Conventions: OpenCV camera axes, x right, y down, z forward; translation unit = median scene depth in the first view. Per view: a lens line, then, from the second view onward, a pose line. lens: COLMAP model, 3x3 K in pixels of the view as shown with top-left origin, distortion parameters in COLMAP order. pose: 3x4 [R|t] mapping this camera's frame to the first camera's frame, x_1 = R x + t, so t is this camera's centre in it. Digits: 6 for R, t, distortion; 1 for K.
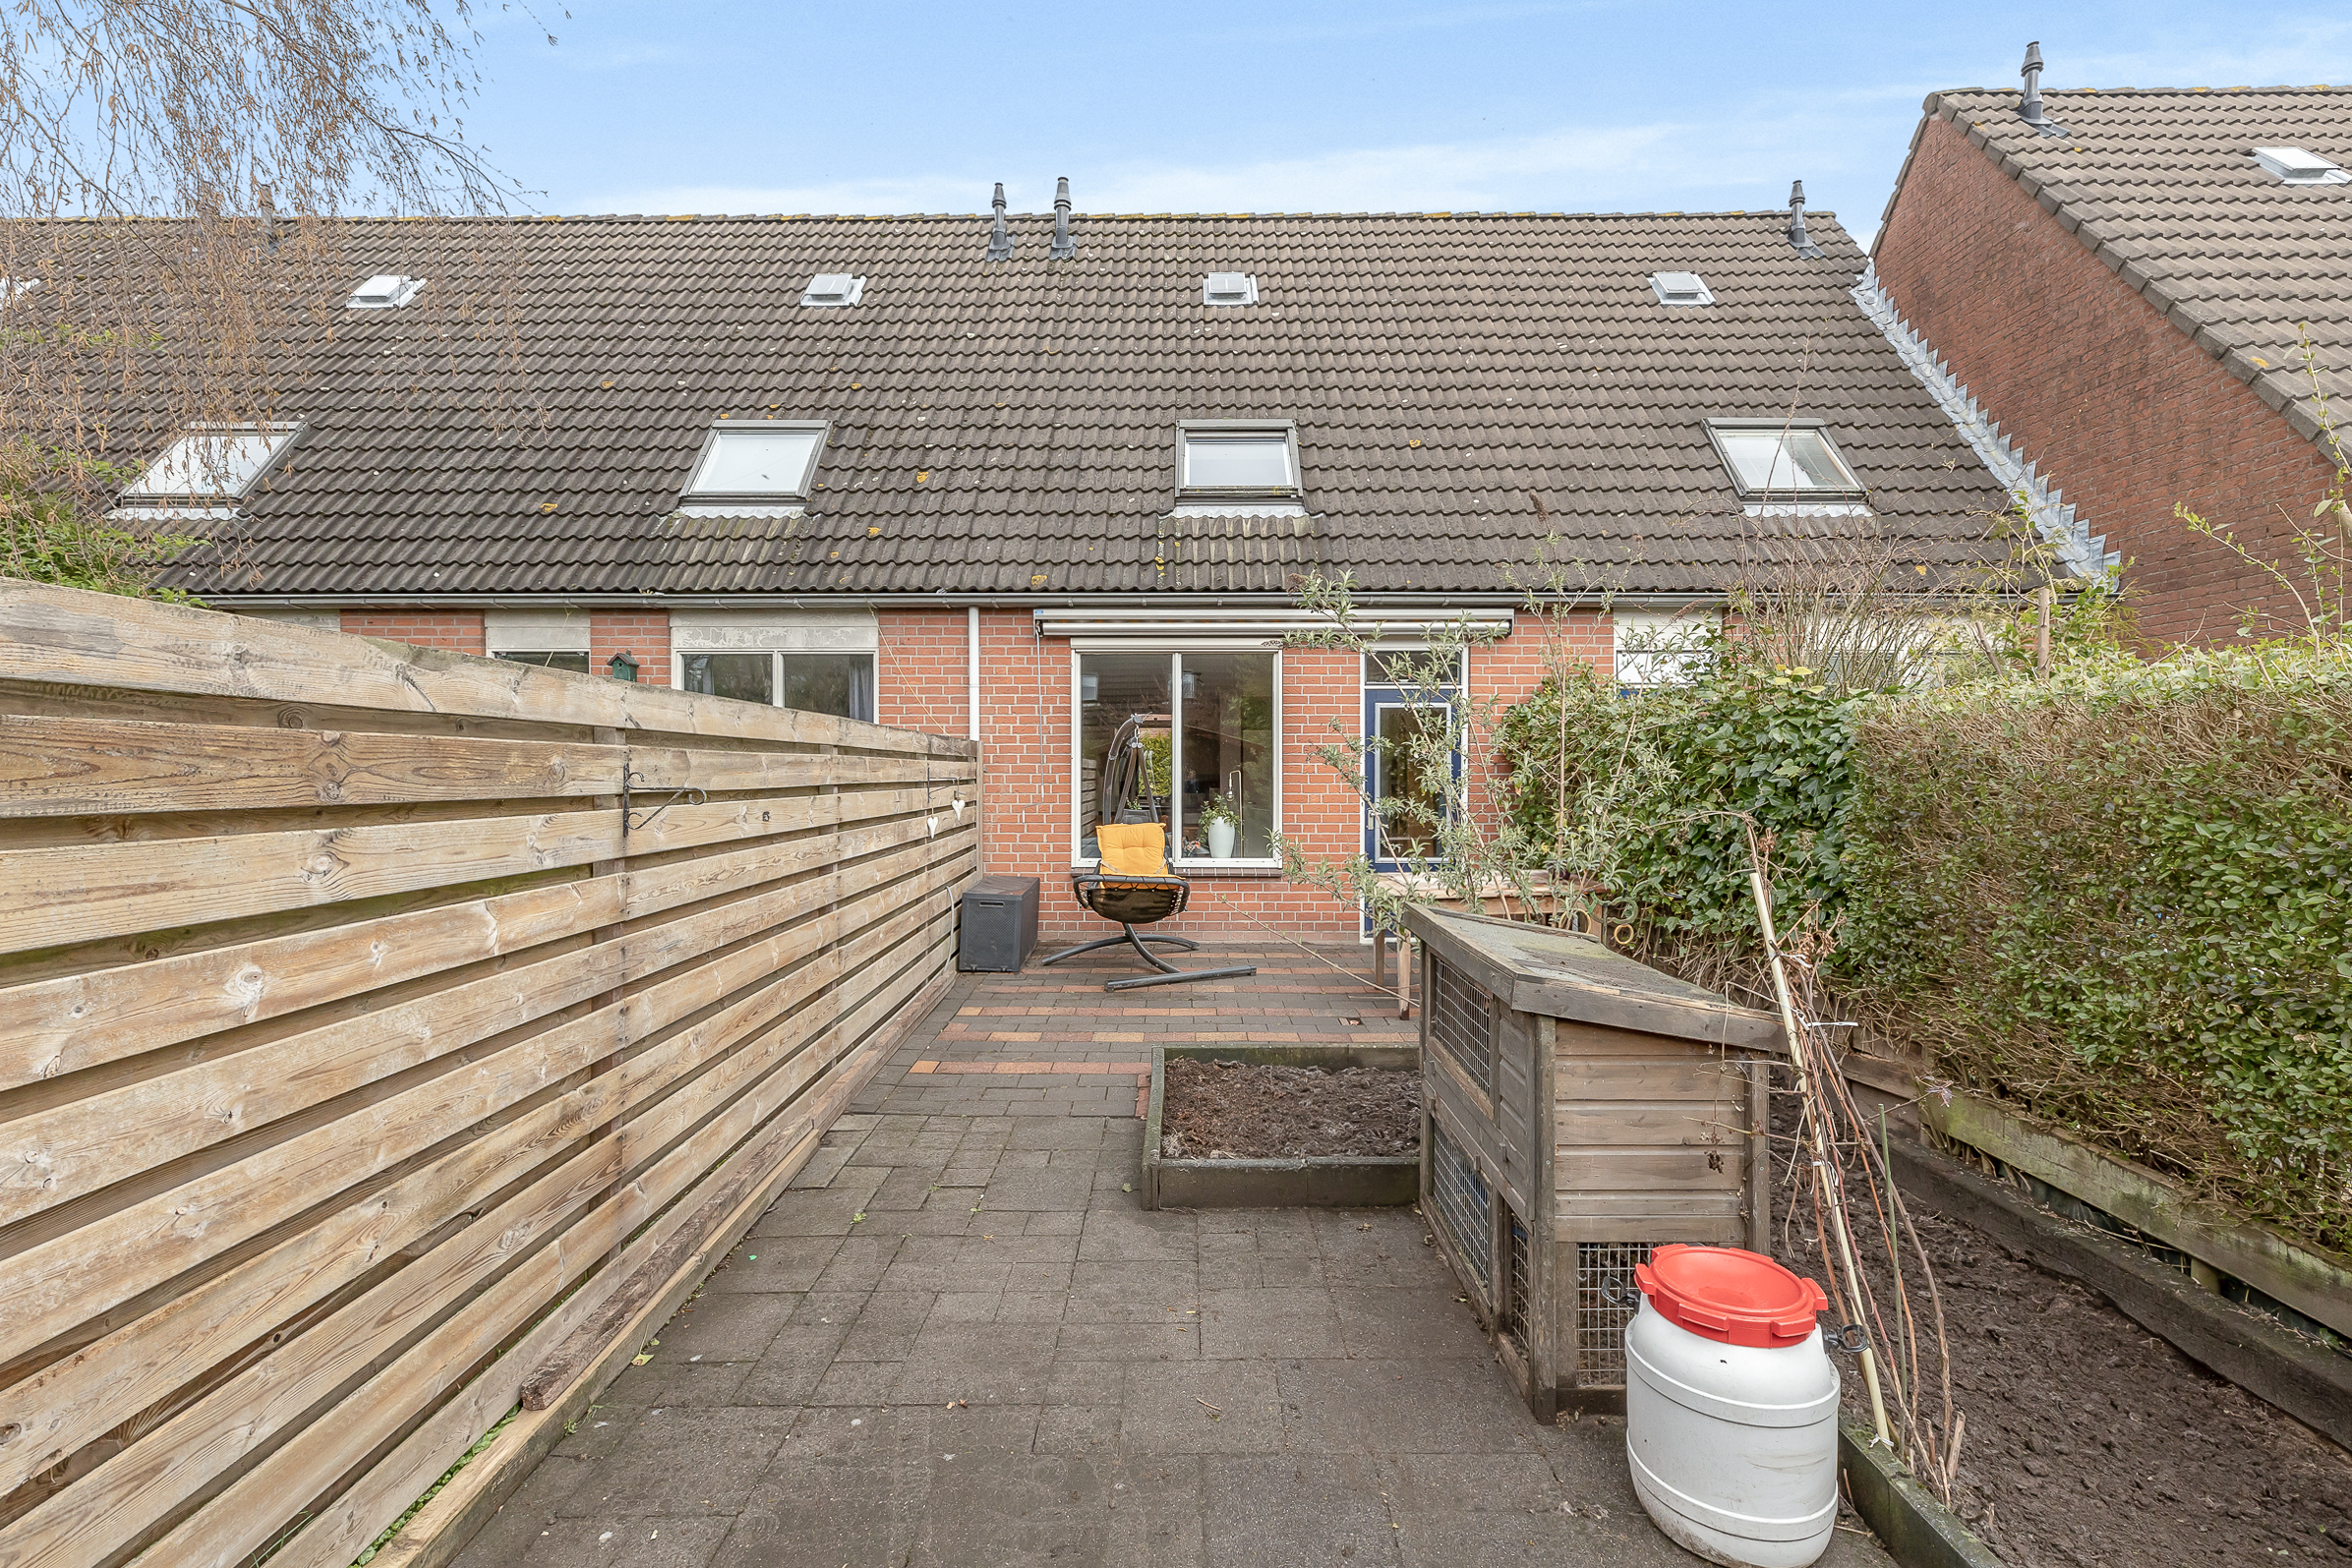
lens RADIAL K [[1078.3, 0, 1171.1], [0, 1078.3, 774.5], [0, 0, 1]] dist [0.004519, -0.000170]
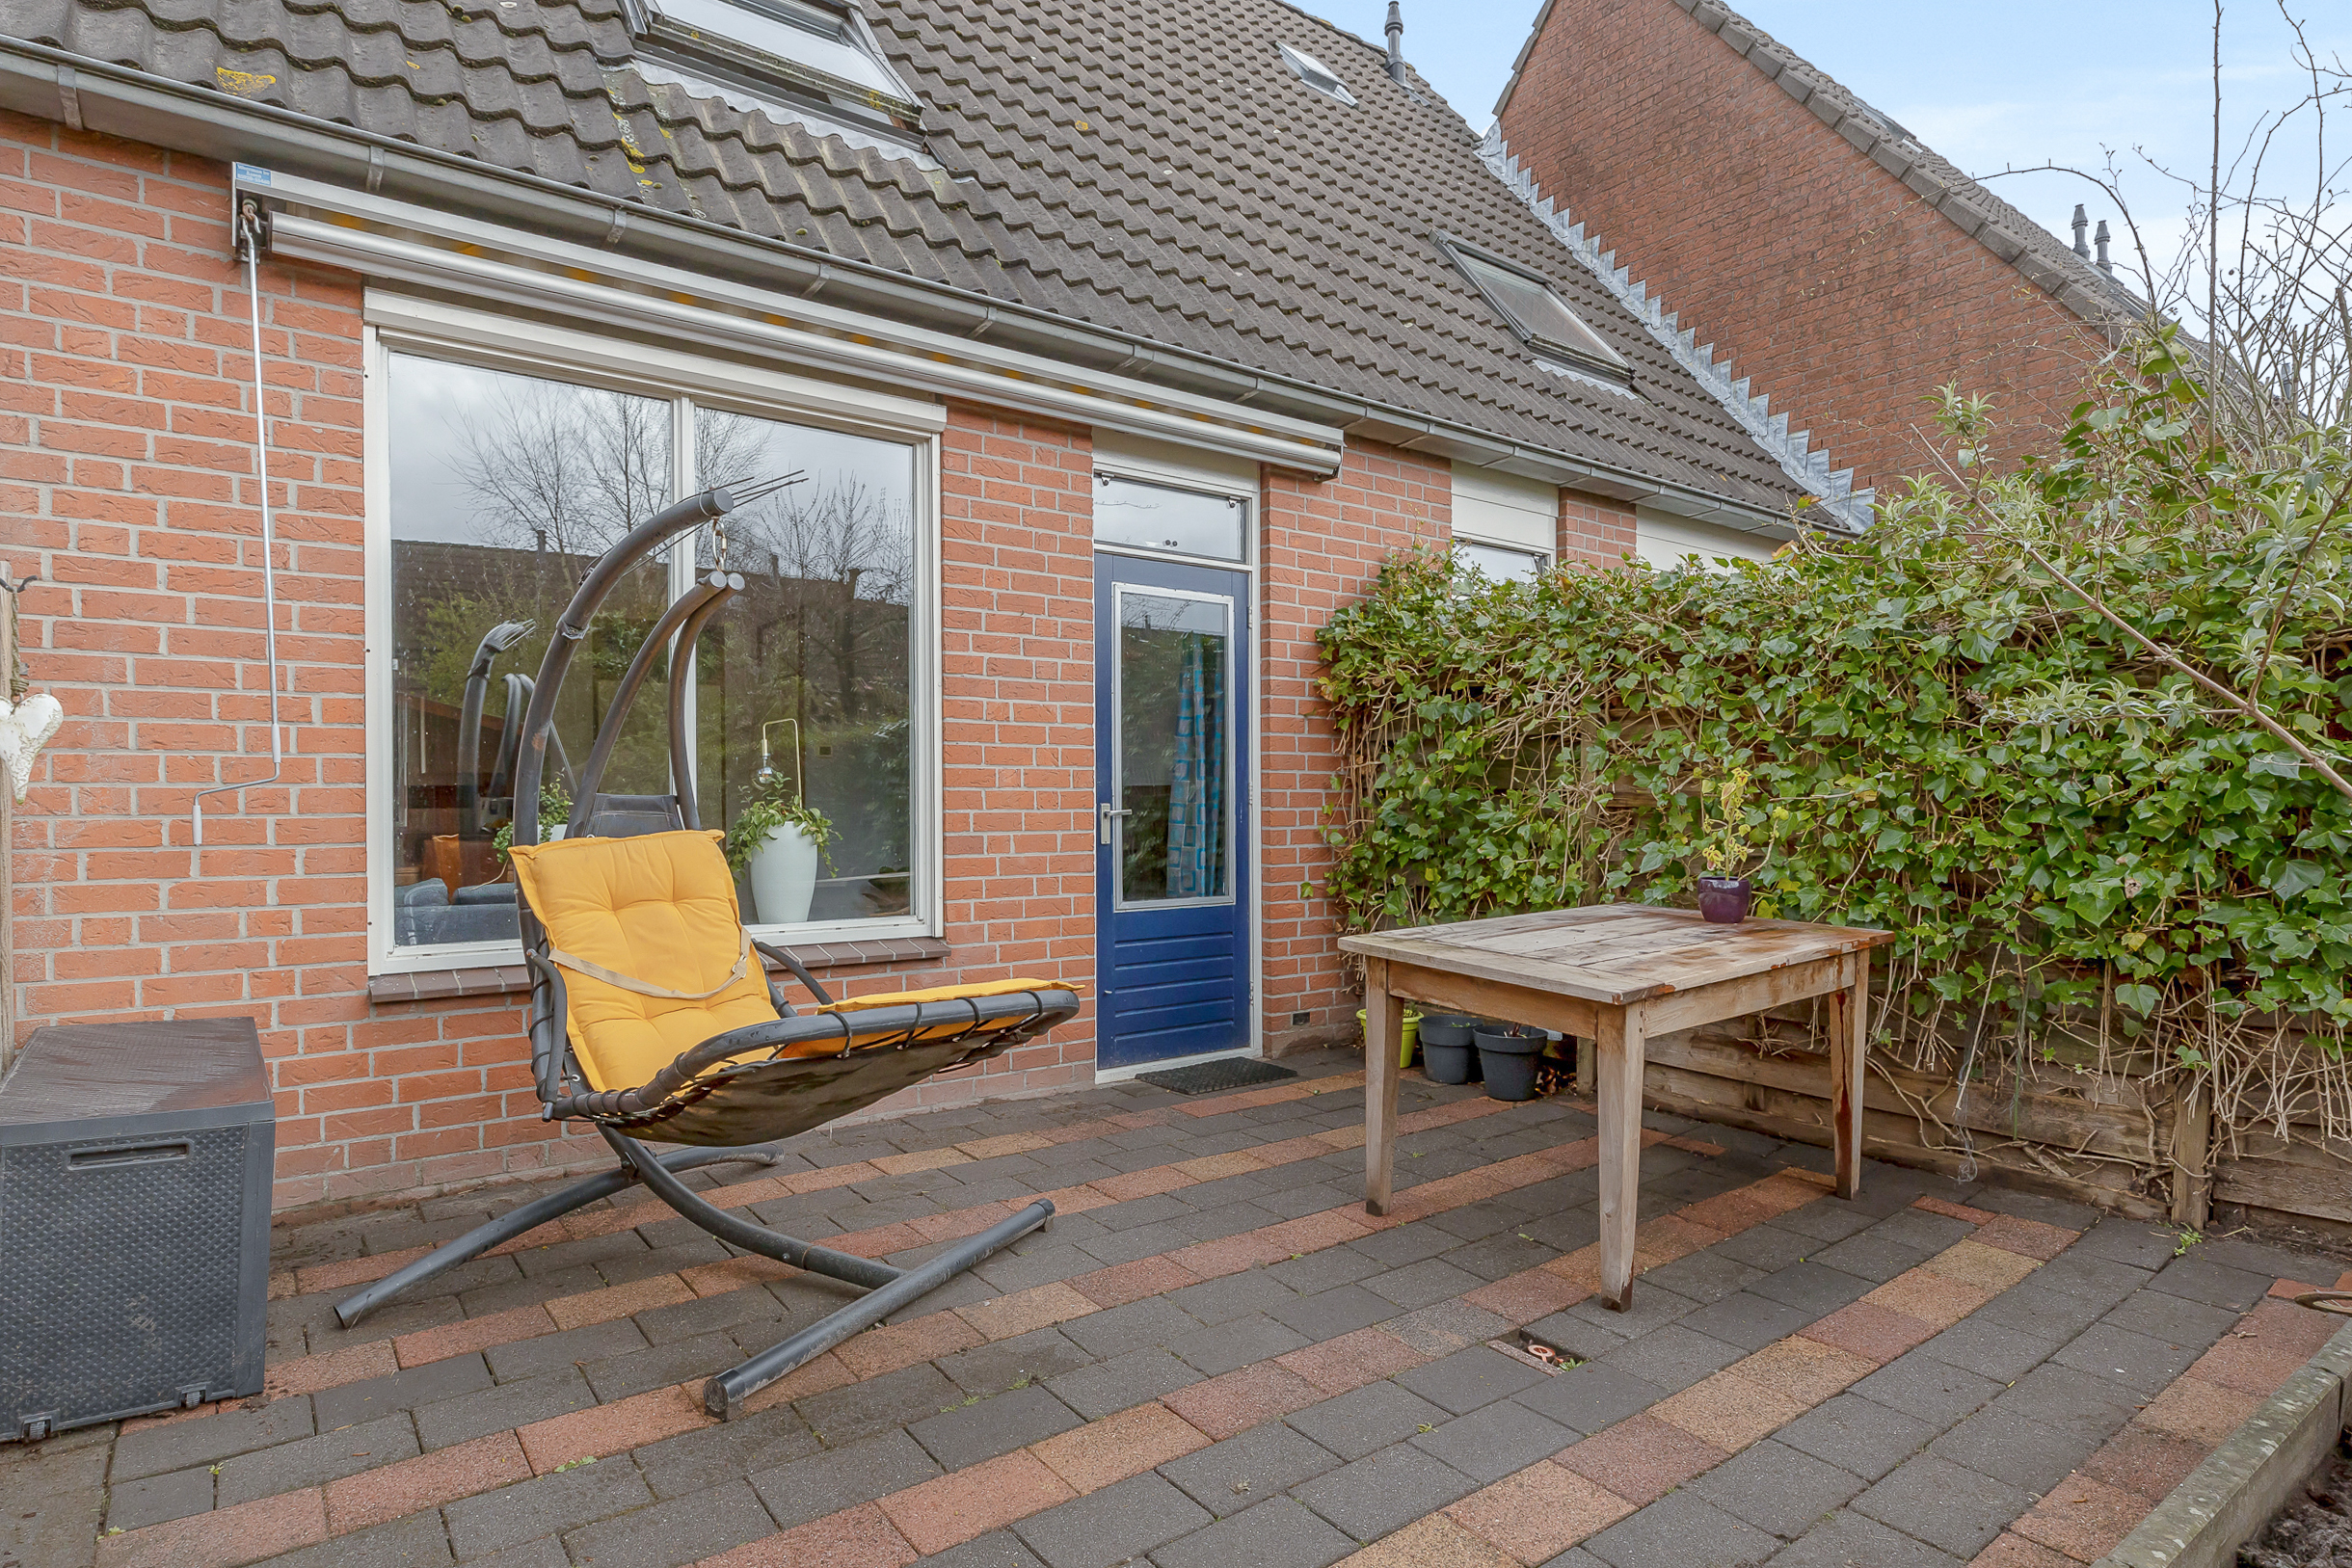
lens RADIAL K [[1265.1, 0, 1177.2], [0, 1265.1, 806.7], [0, 0, 1]] dist [-0.000715, 0.000332]
pose [[0.790120, -0.002686, 0.612947, -0.137883], [0.004722, 0.999987, -0.001705, 0.036323], [-0.612934, 0.004241, 0.790122, 0.548788]]
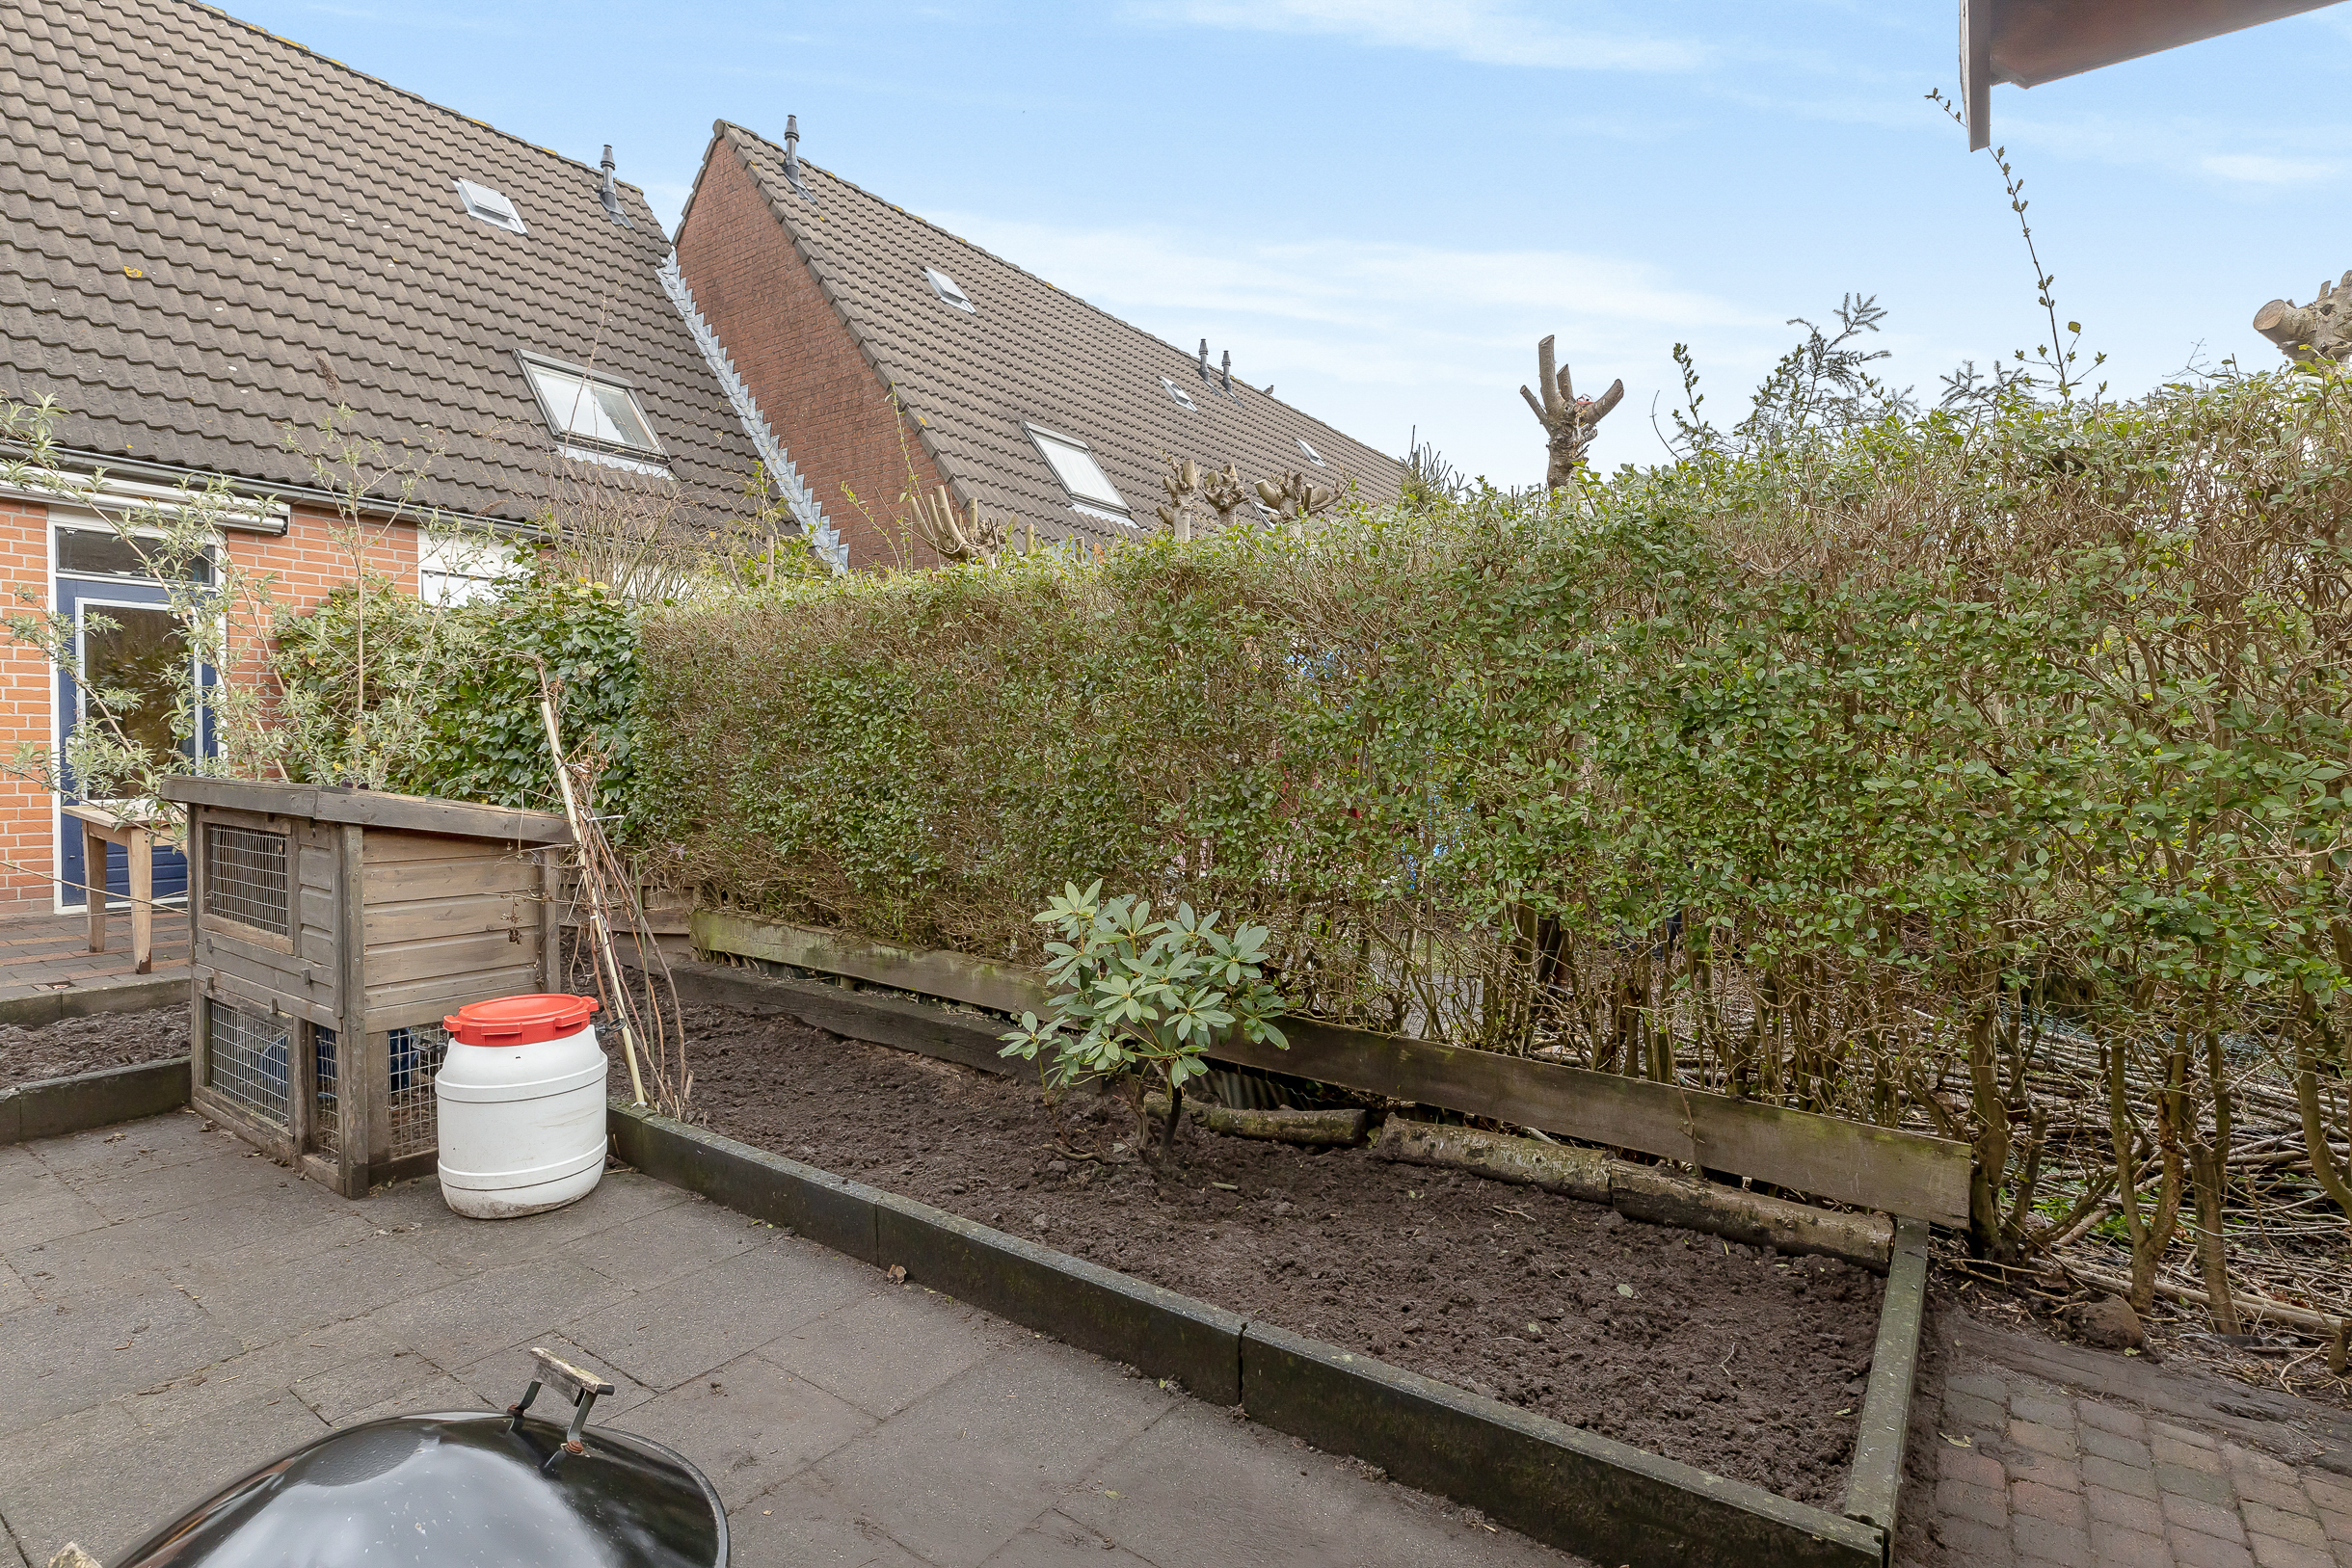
lens RADIAL K [[1153.0, 0, 1175.9], [0, 1153.0, 784.5], [0, 0, 1]] dist [-0.005064, 0.000034]
pose [[0.565998, -0.019988, 0.824164, -0.042532], [-0.000144, 0.999704, 0.024344, 0.047460], [-0.824407, -0.013897, 0.565827, -0.105500]]
